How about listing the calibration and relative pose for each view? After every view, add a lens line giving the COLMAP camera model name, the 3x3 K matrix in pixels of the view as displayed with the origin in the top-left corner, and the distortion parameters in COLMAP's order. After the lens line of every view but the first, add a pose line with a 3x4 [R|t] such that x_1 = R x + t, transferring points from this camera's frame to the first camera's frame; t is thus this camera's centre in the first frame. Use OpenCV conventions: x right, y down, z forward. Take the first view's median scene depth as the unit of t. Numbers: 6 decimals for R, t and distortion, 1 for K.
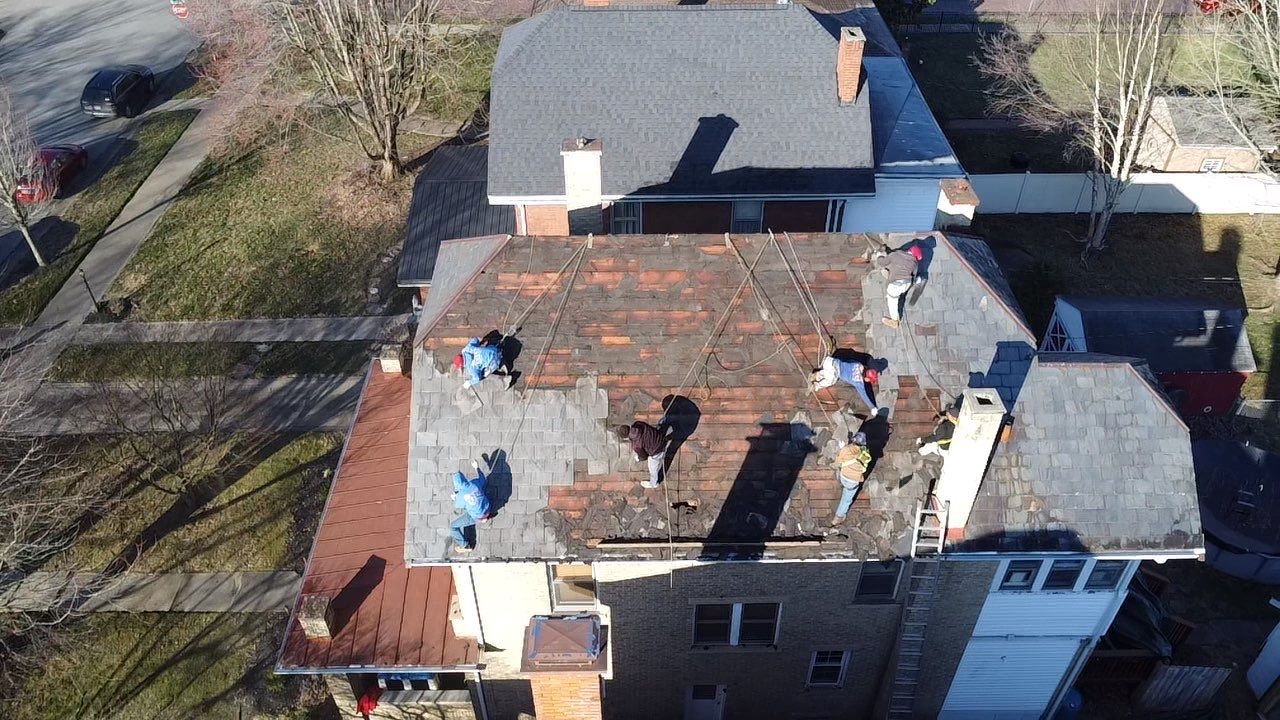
lens RADIAL K [[908.9, 0, 638.7], [0, 908.9, 359.7], [0, 0, 1]] dist [-0.030098, -0.003930]
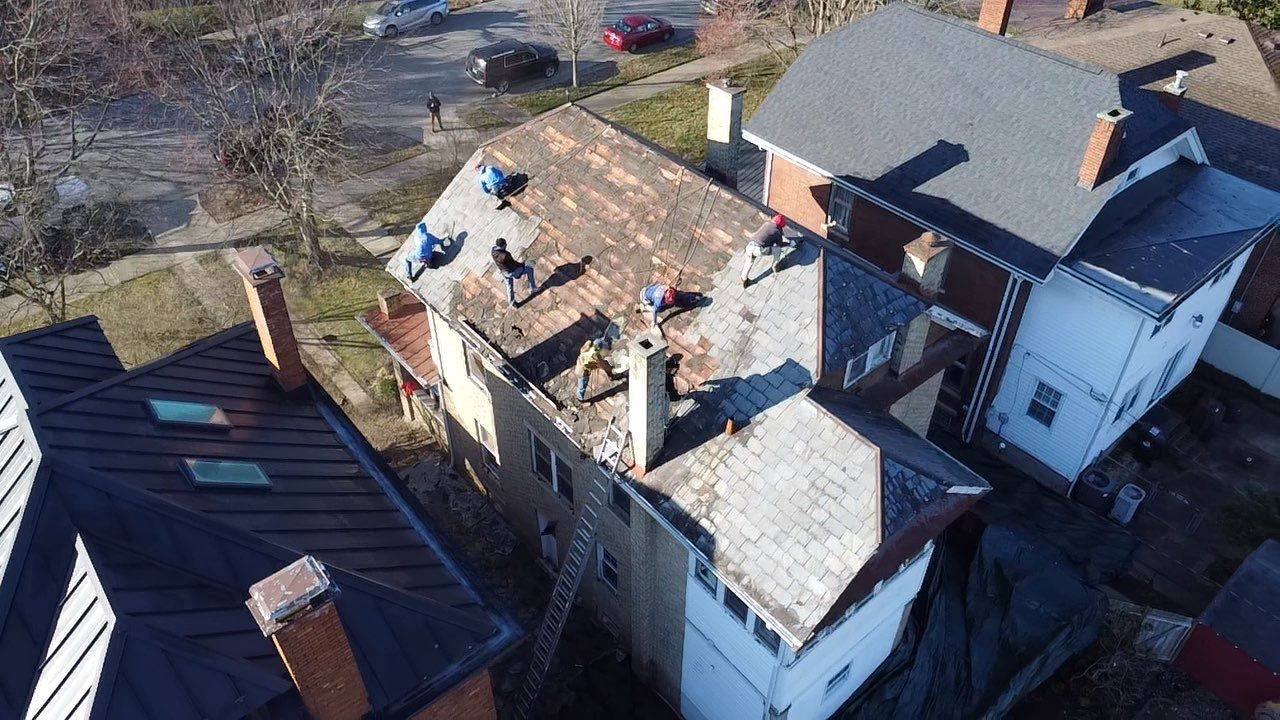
lens RADIAL K [[908.9, 0, 638.7], [0, 908.9, 359.7], [0, 0, 1]] dist [-0.030098, -0.003930]
pose [[0.633908, 0.508698, -0.582569, 0.863399], [-0.509953, 0.841230, 0.179669, -0.111738], [0.581472, 0.183189, 0.792674, 0.096684]]
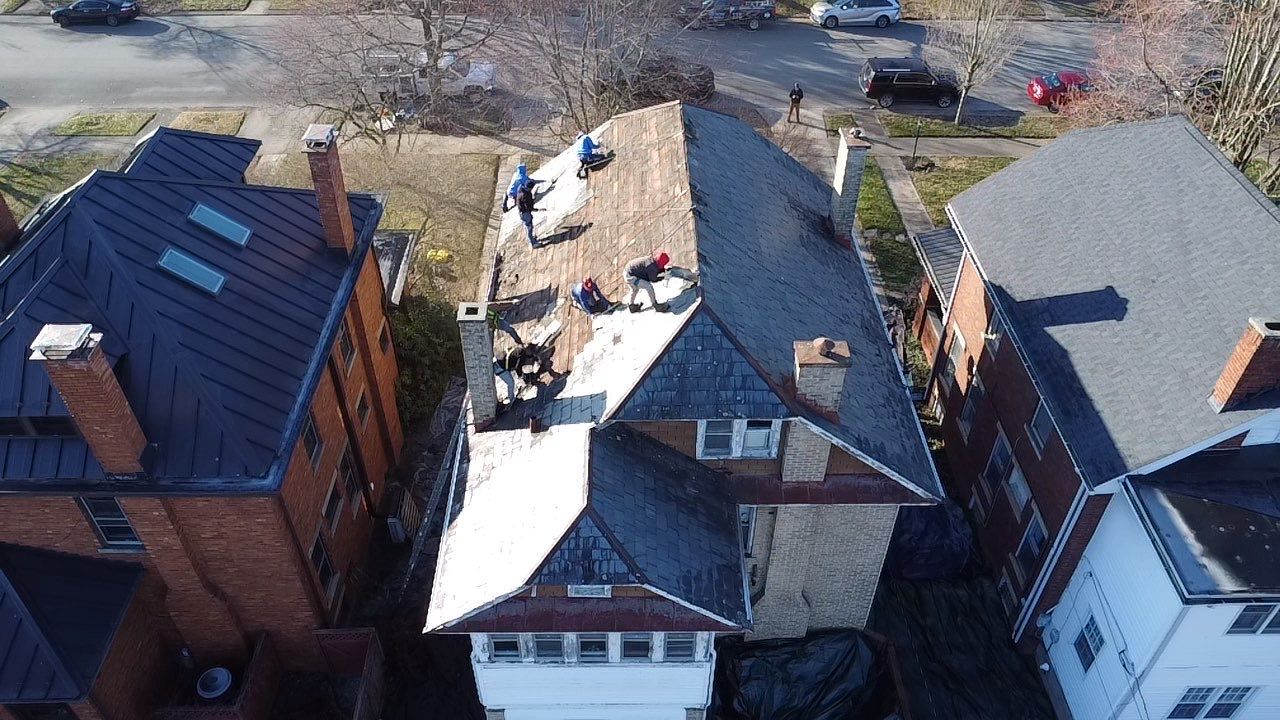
lens RADIAL K [[908.9, 0, 638.7], [0, 908.9, 359.7], [0, 0, 1]] dist [-0.030098, -0.003930]
pose [[0.005740, 0.661743, -0.749709, 1.091831], [-0.659359, 0.566159, 0.494682, -0.537886], [0.751807, 0.491488, 0.439576, 0.565011]]
